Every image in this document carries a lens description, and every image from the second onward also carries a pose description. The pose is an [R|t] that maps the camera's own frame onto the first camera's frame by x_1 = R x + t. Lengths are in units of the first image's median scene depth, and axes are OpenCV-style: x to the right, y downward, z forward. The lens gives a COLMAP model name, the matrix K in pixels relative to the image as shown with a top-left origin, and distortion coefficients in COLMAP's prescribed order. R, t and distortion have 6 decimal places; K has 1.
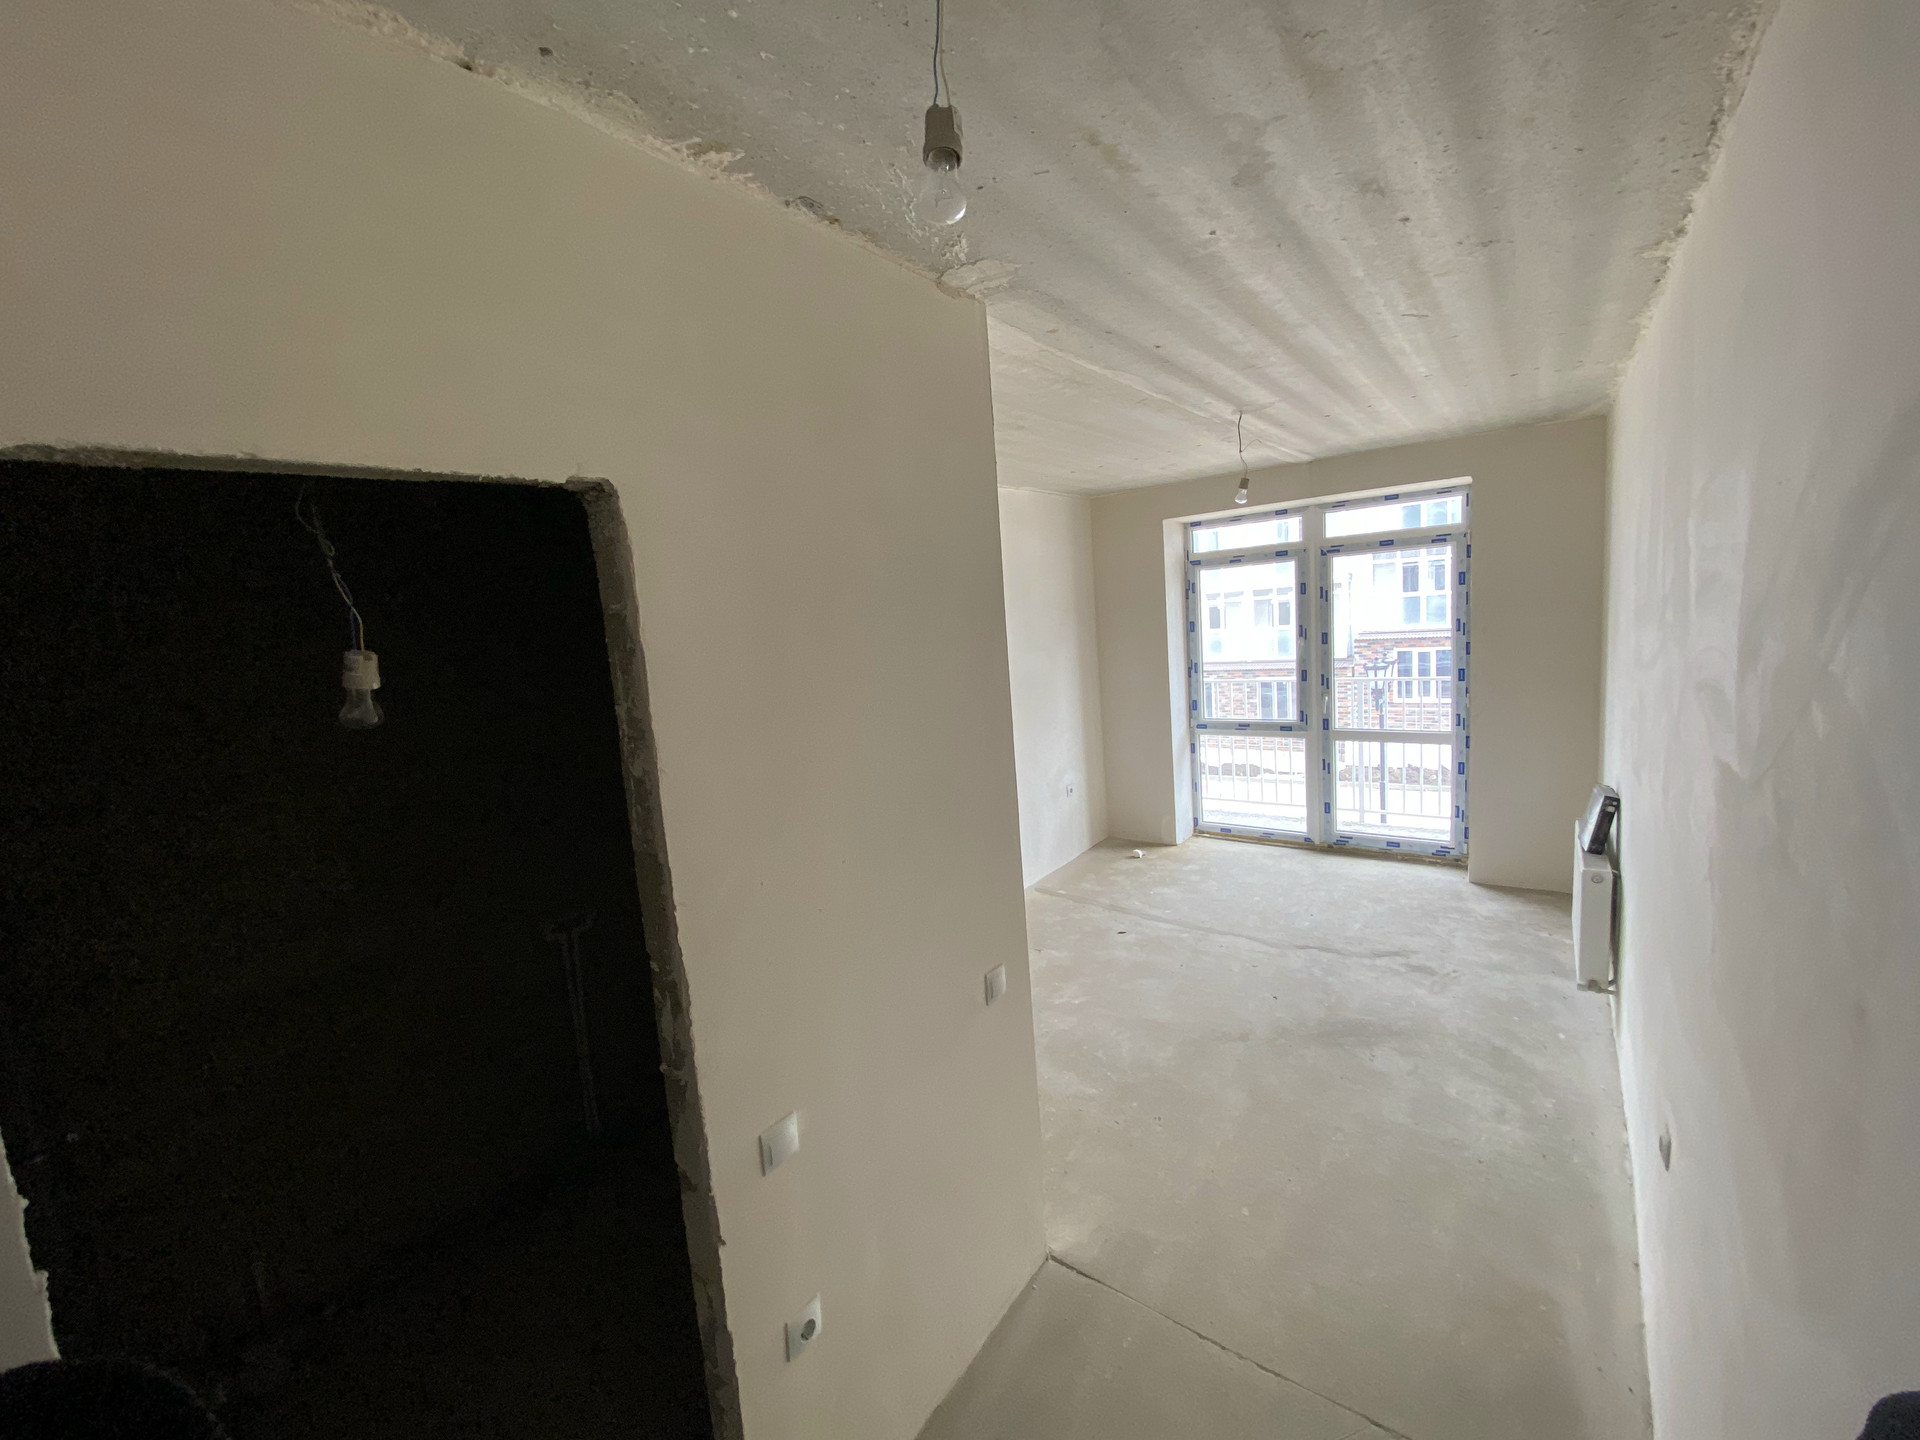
lens RADIAL K [[773.1, 0, 954.6], [0, 773.1, 718.5], [0, 0, 1]] dist [-0.001510, -0.000457]
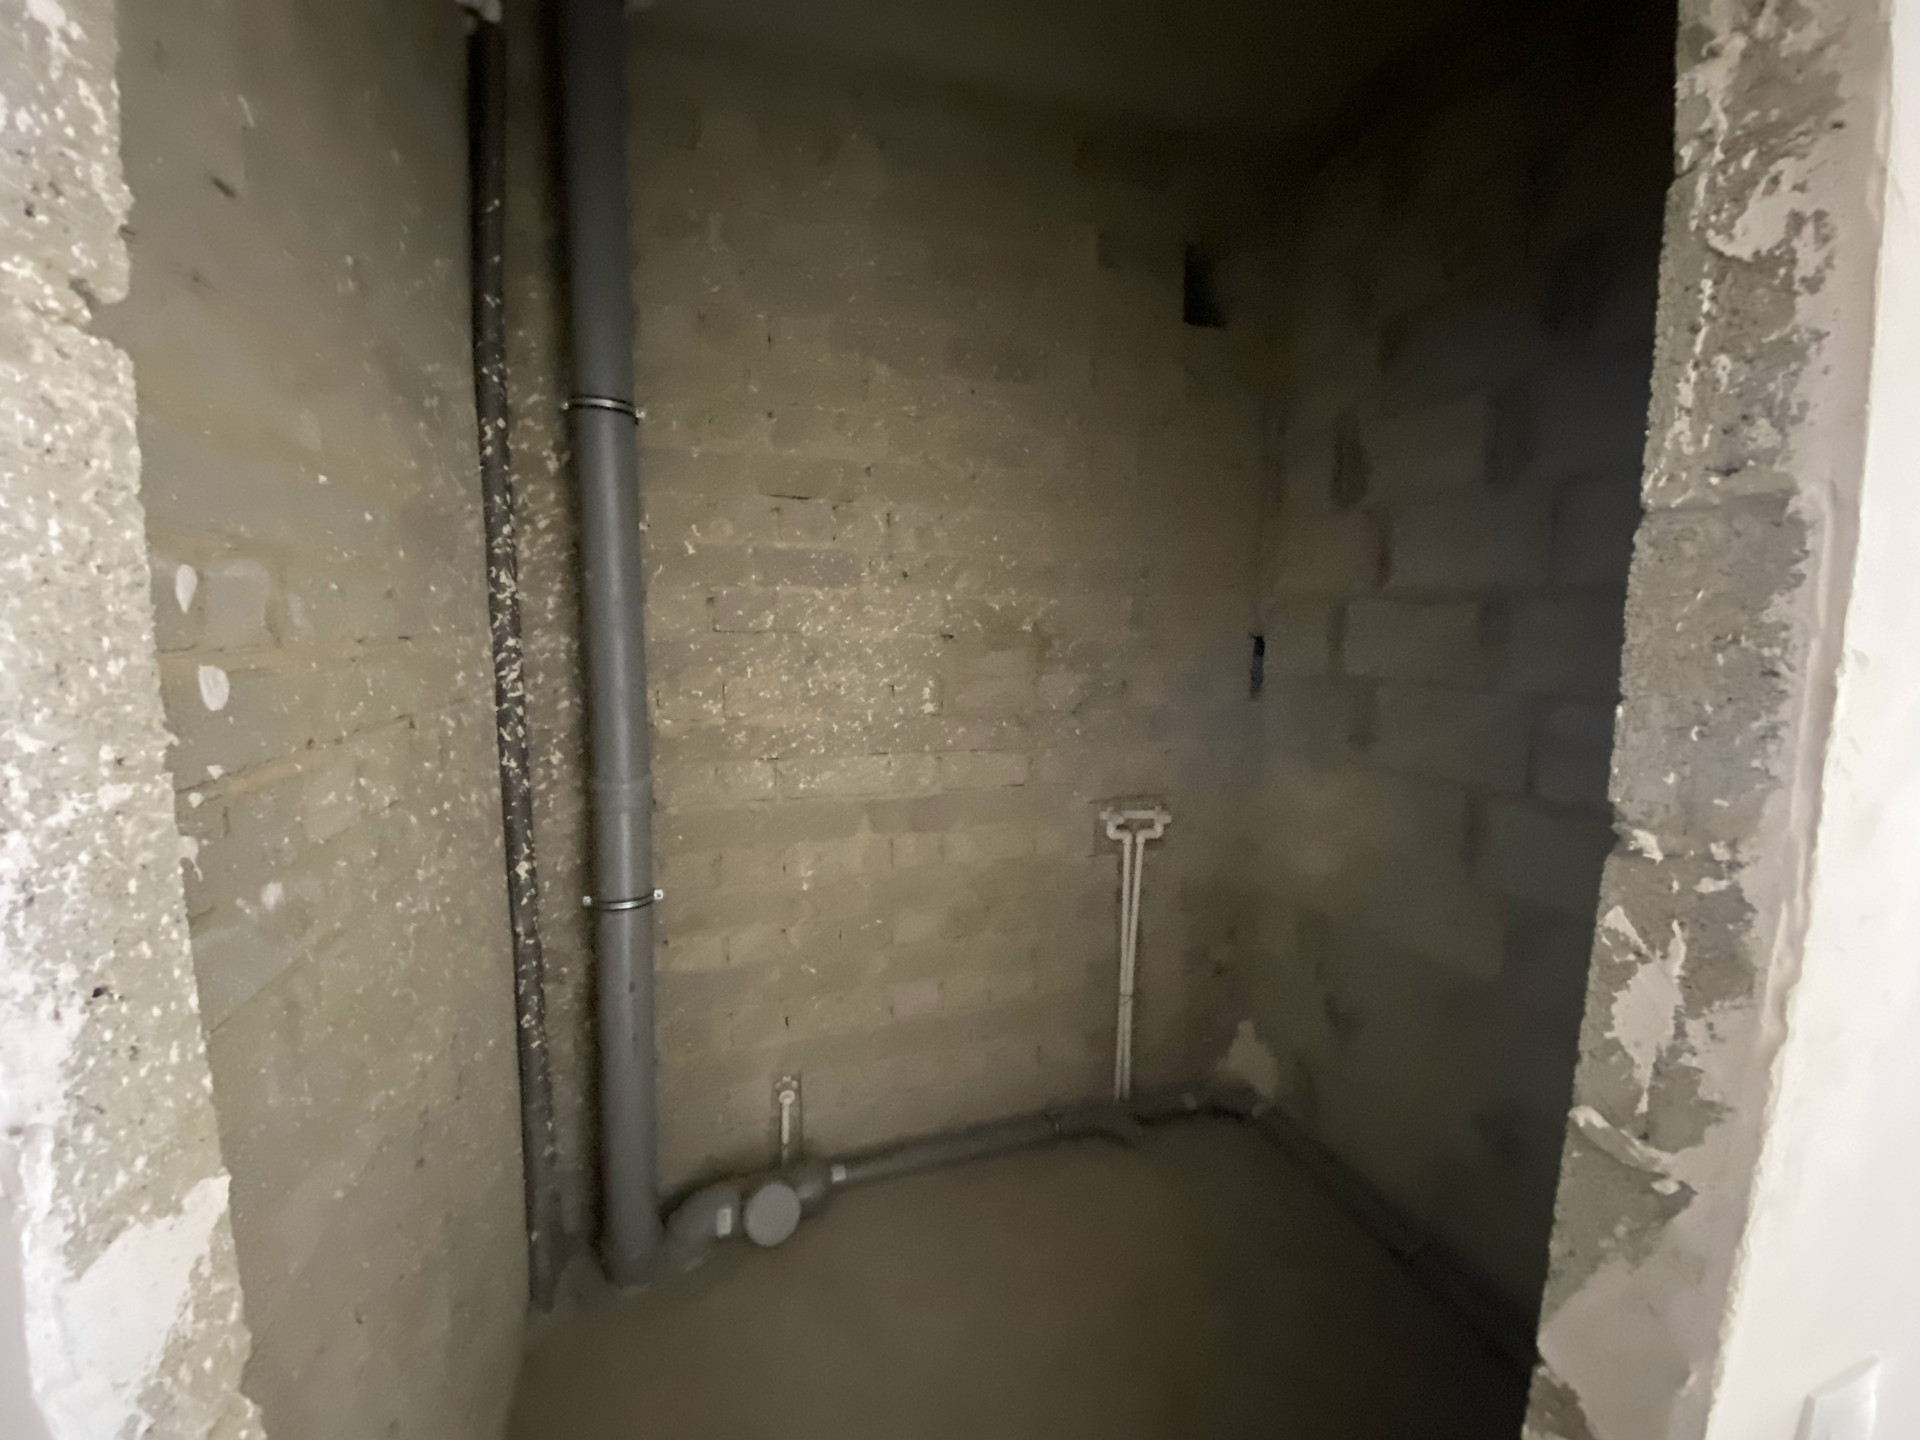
lens RADIAL K [[773.1, 0, 962.2], [0, 773.1, 720.3], [0, 0, 1]] dist [-0.001510, -0.000457]
pose [[0.814732, 0.141152, -0.562395, -0.446751], [-0.127937, 0.989774, 0.063077, 0.277716], [0.565548, 0.020560, 0.824459, 0.517794]]
